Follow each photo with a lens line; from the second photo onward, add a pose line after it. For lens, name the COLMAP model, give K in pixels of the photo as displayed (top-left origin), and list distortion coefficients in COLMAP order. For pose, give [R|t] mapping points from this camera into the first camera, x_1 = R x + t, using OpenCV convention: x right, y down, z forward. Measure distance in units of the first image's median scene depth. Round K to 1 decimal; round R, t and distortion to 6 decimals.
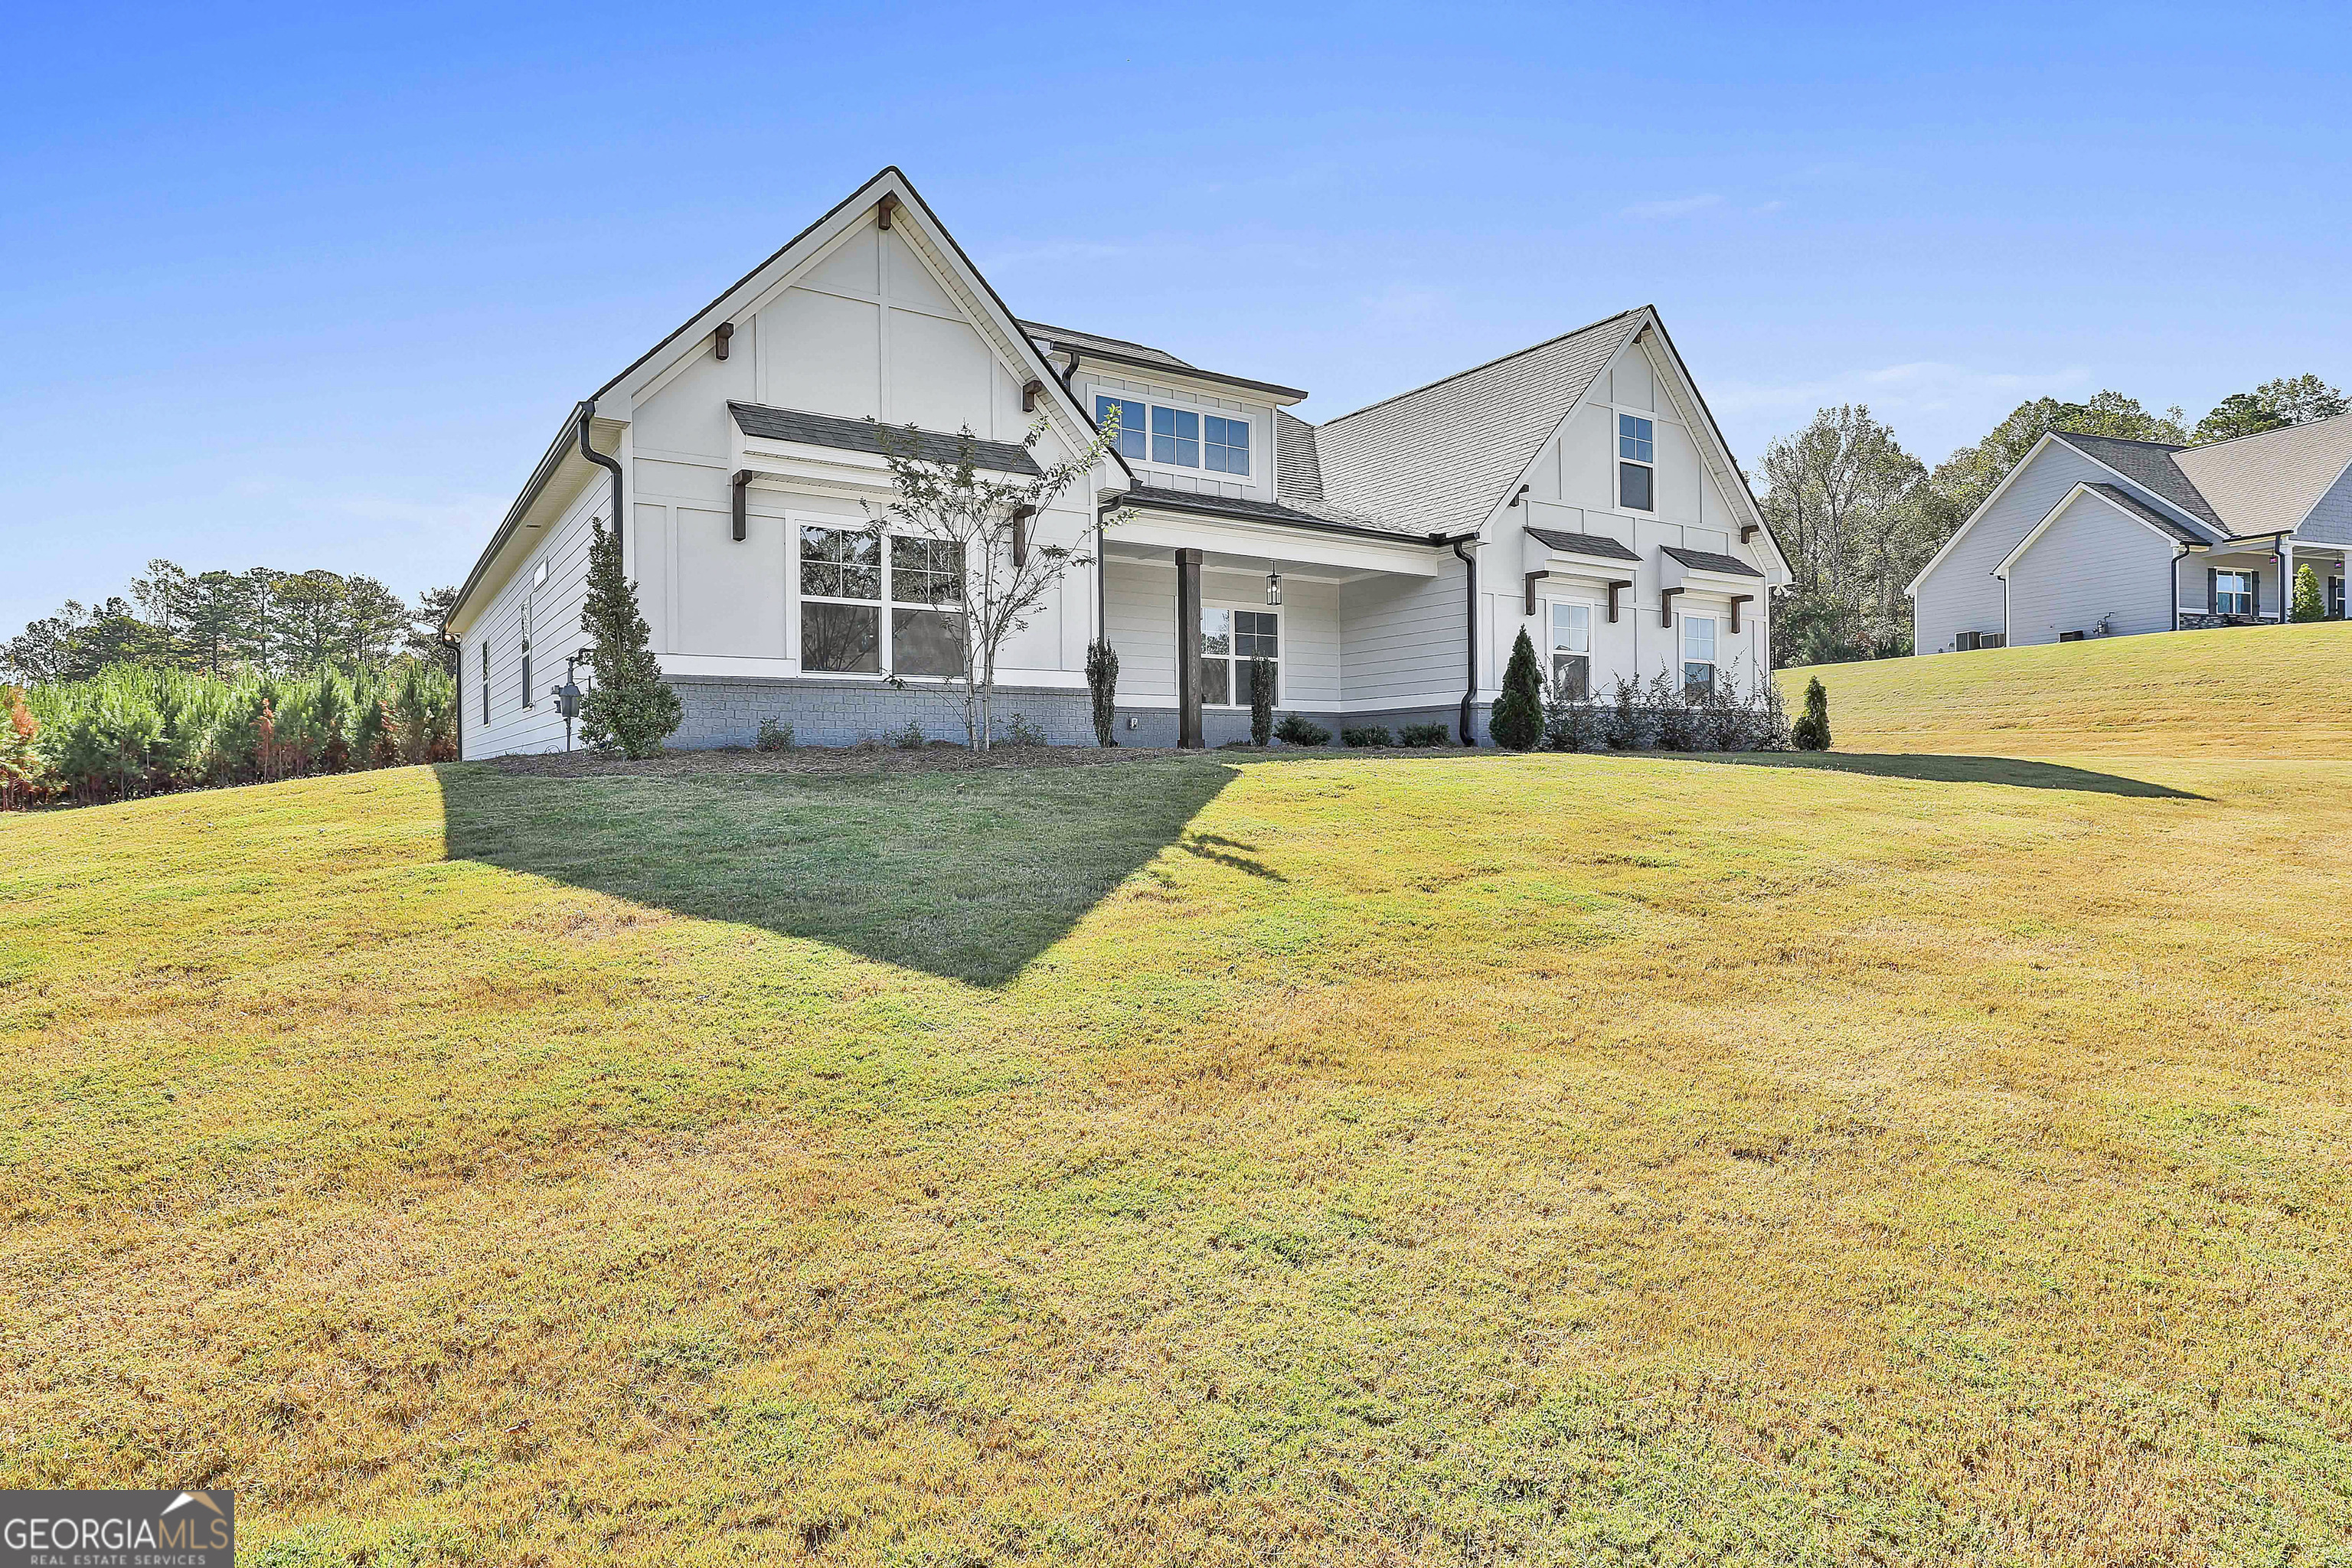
lens RADIAL K [[1232.1, 0, 1166.0], [0, 1232.1, 784.1], [0, 0, 1]] dist [-0.000175, 0.000857]
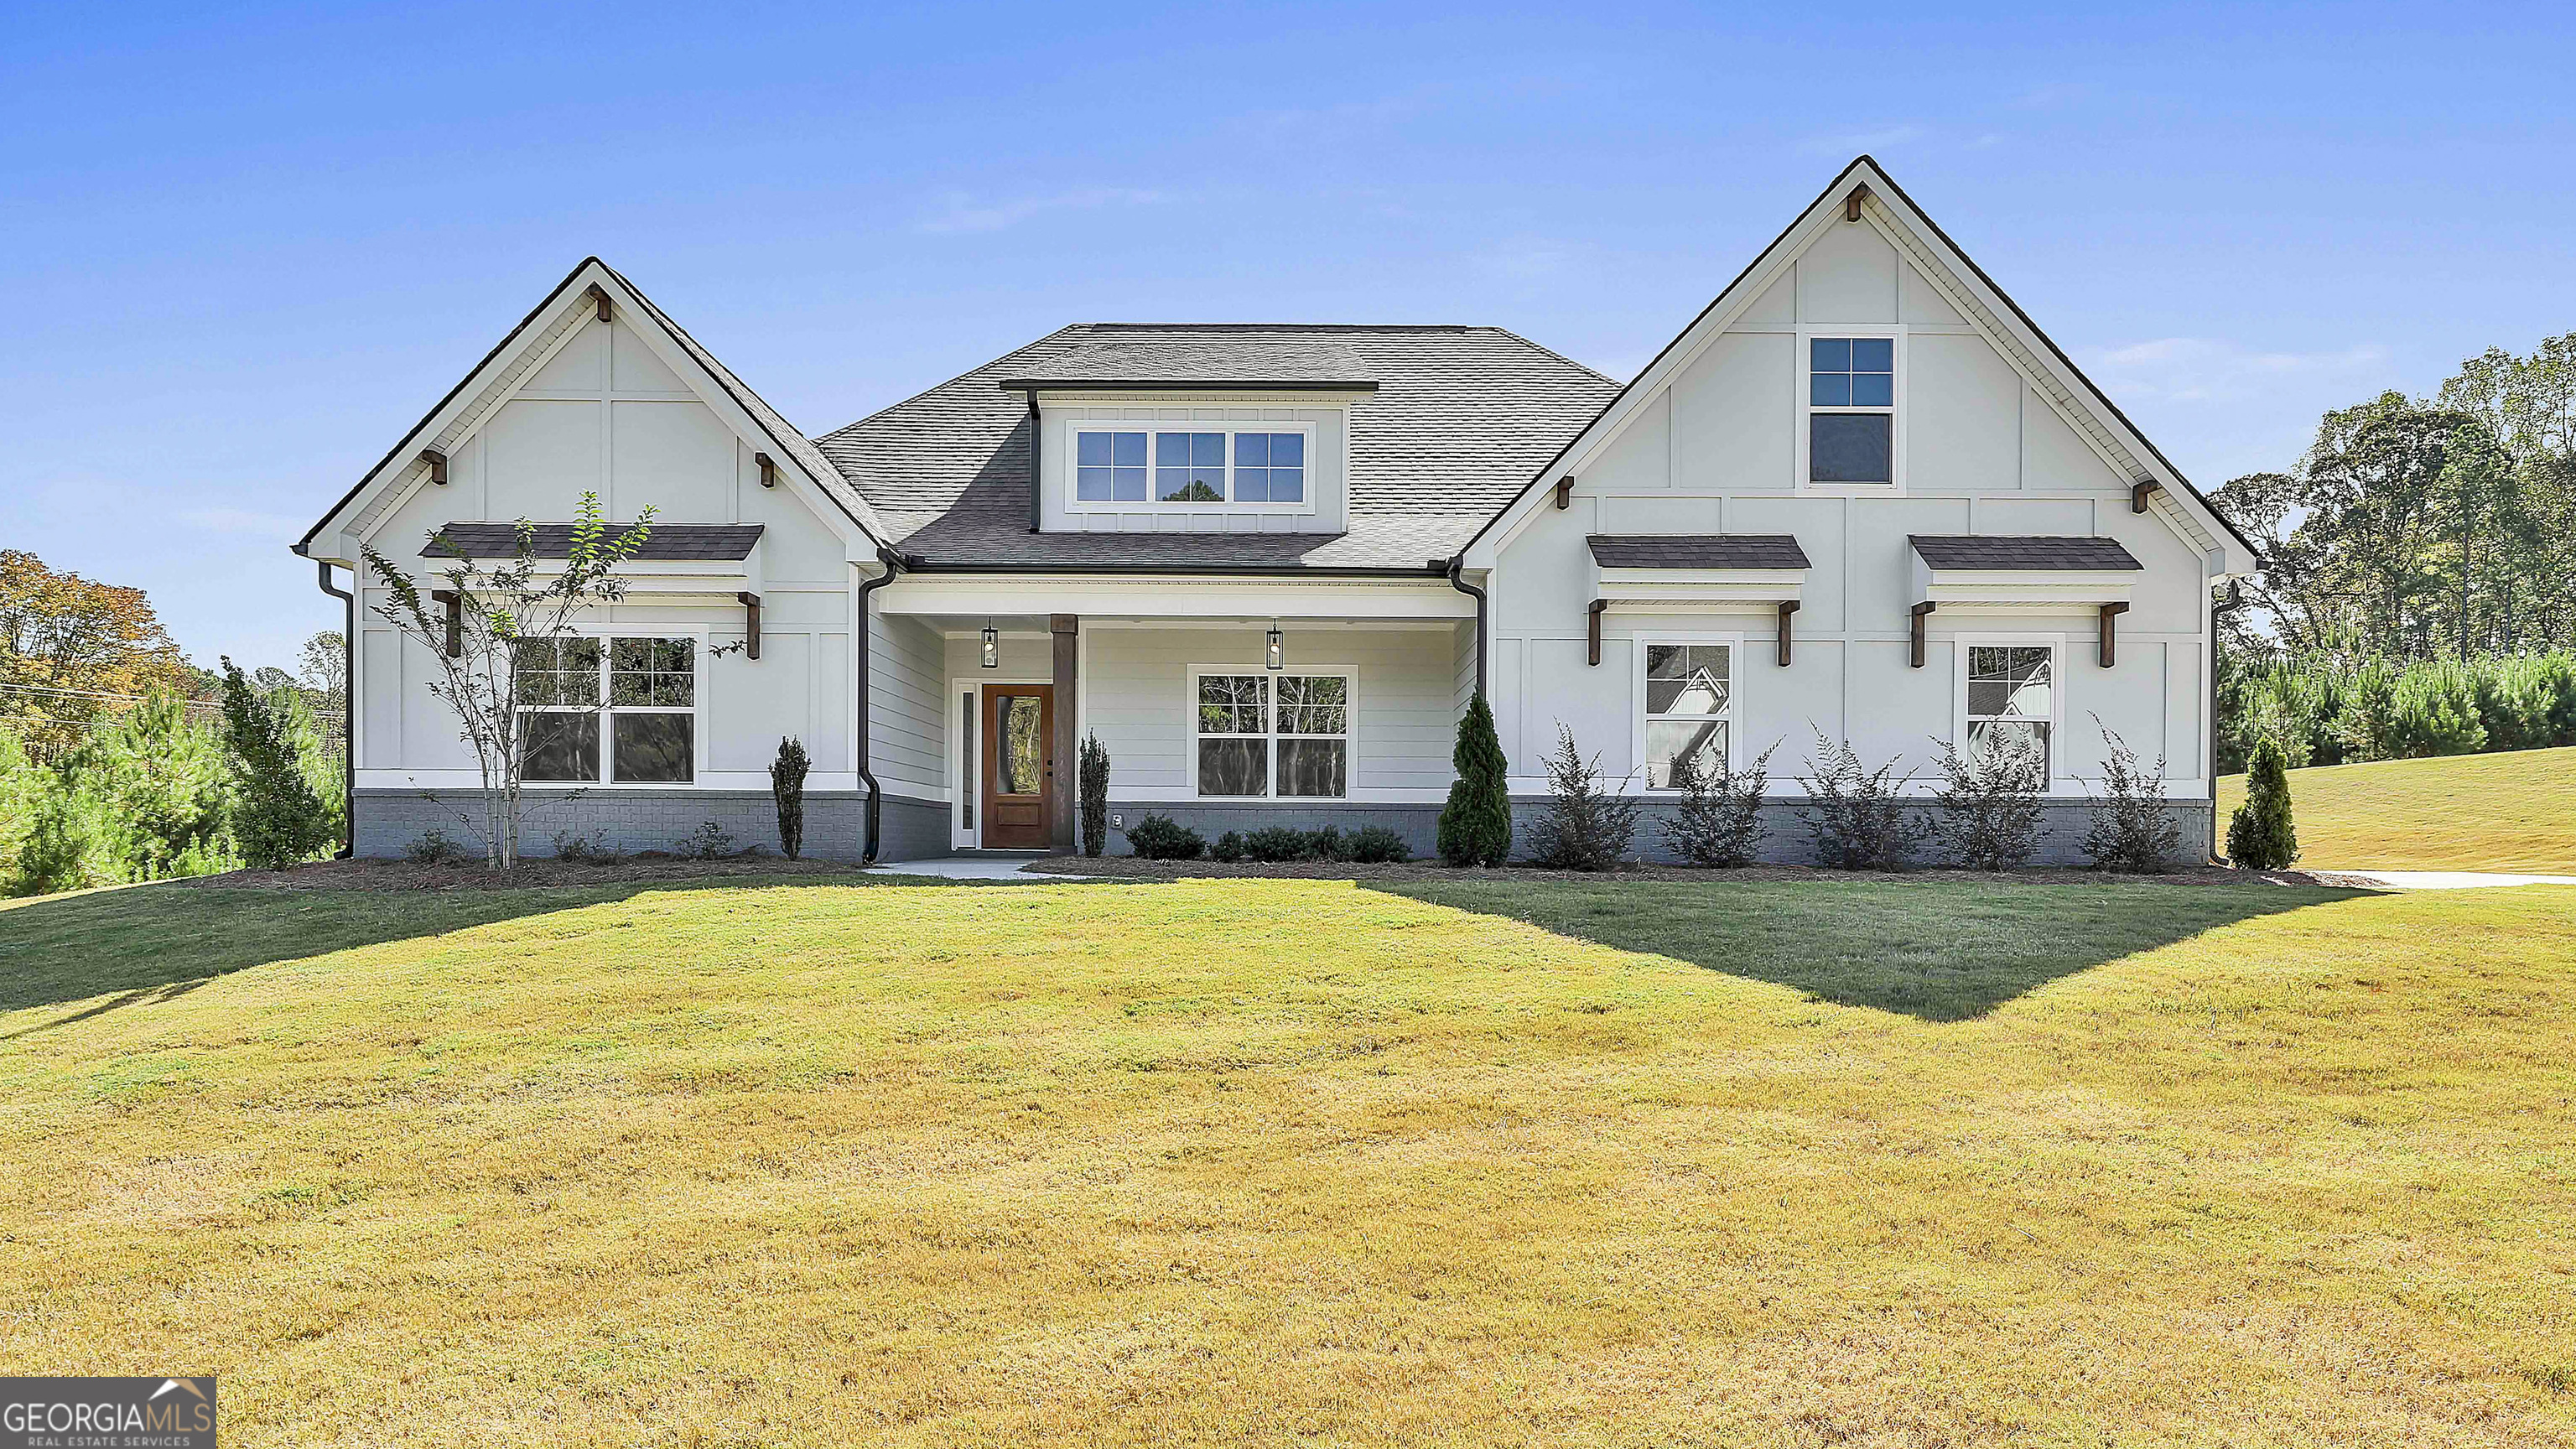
lens RADIAL K [[1353.4, 0, 1273.3], [0, 1353.4, 853.8], [0, 0, 1]] dist [-0.003030, -0.000329]
pose [[0.840991, 0.021716, -0.540614, 0.538767], [-0.018101, 0.999764, 0.012001, -0.037235], [0.540747, -0.000307, 0.841185, 0.265521]]
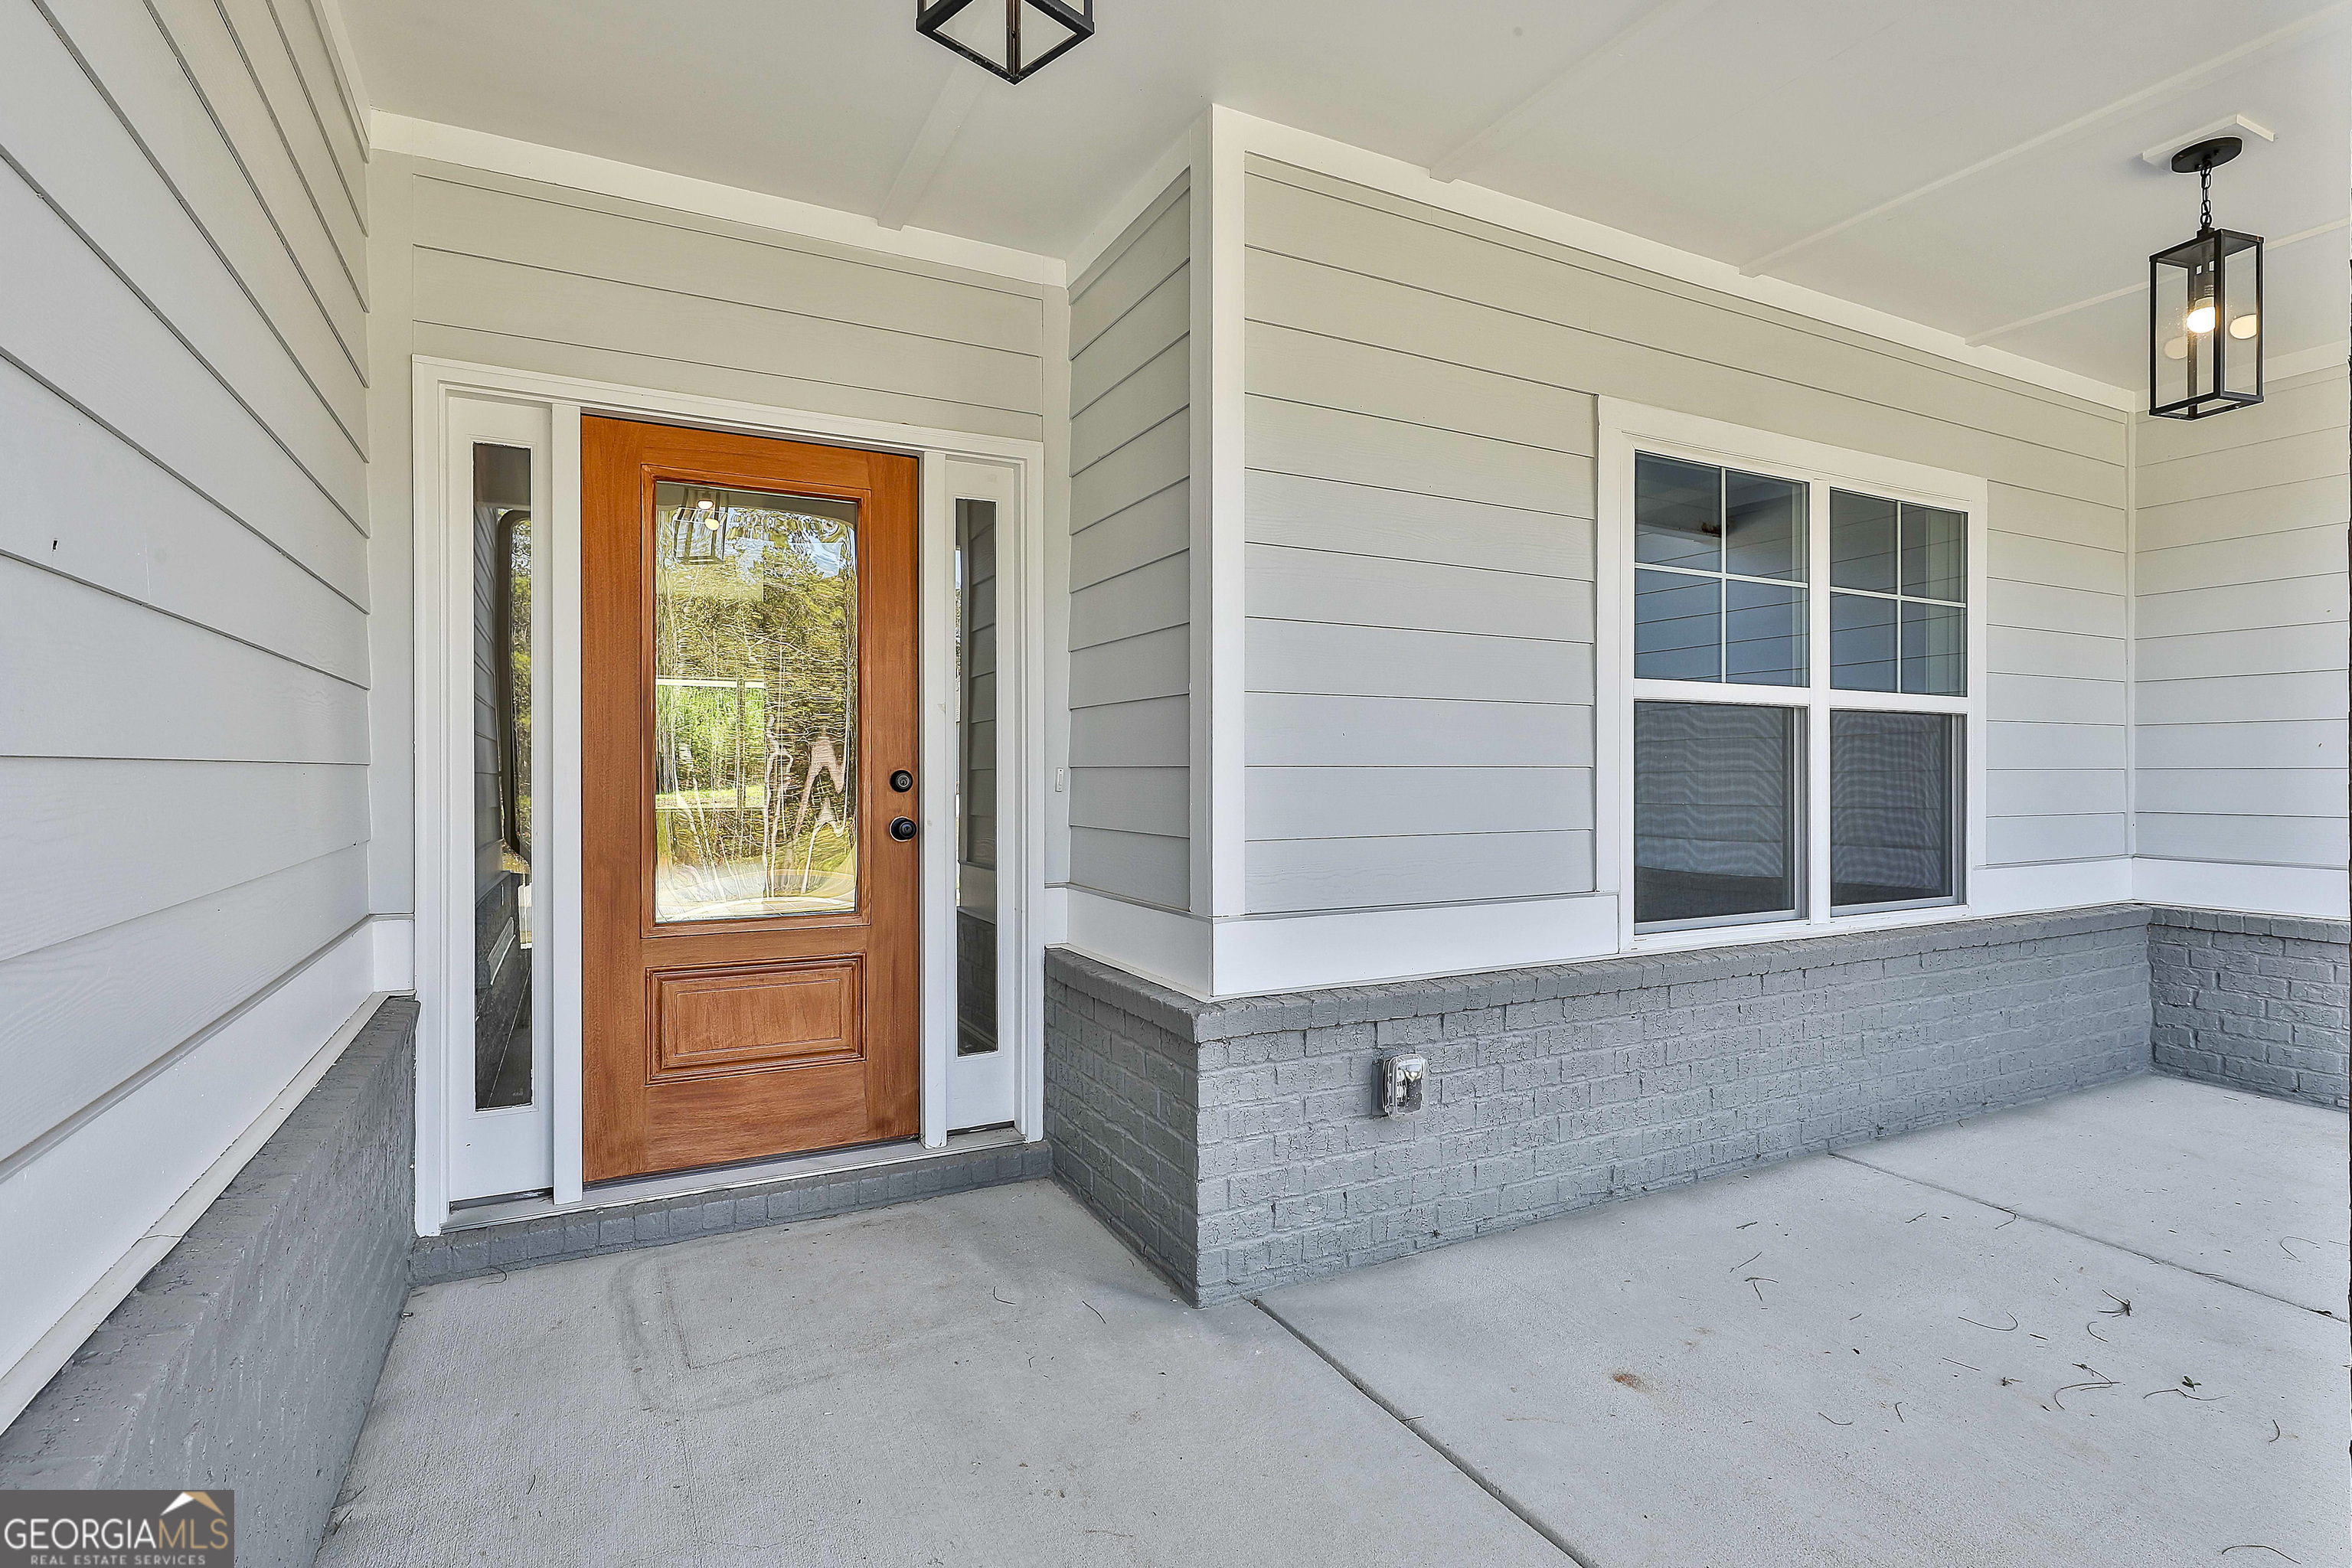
lens RADIAL K [[1134.7, 0, 1176.7], [0, 1134.7, 767.4], [0, 0, 1]] dist [0.003445, 0.000283]
pose [[0.995226, 0.014030, -0.096585, -0.042478], [-0.014160, 0.999900, -0.000660, -0.089693], [0.096566, 0.002024, 0.995324, 0.797220]]
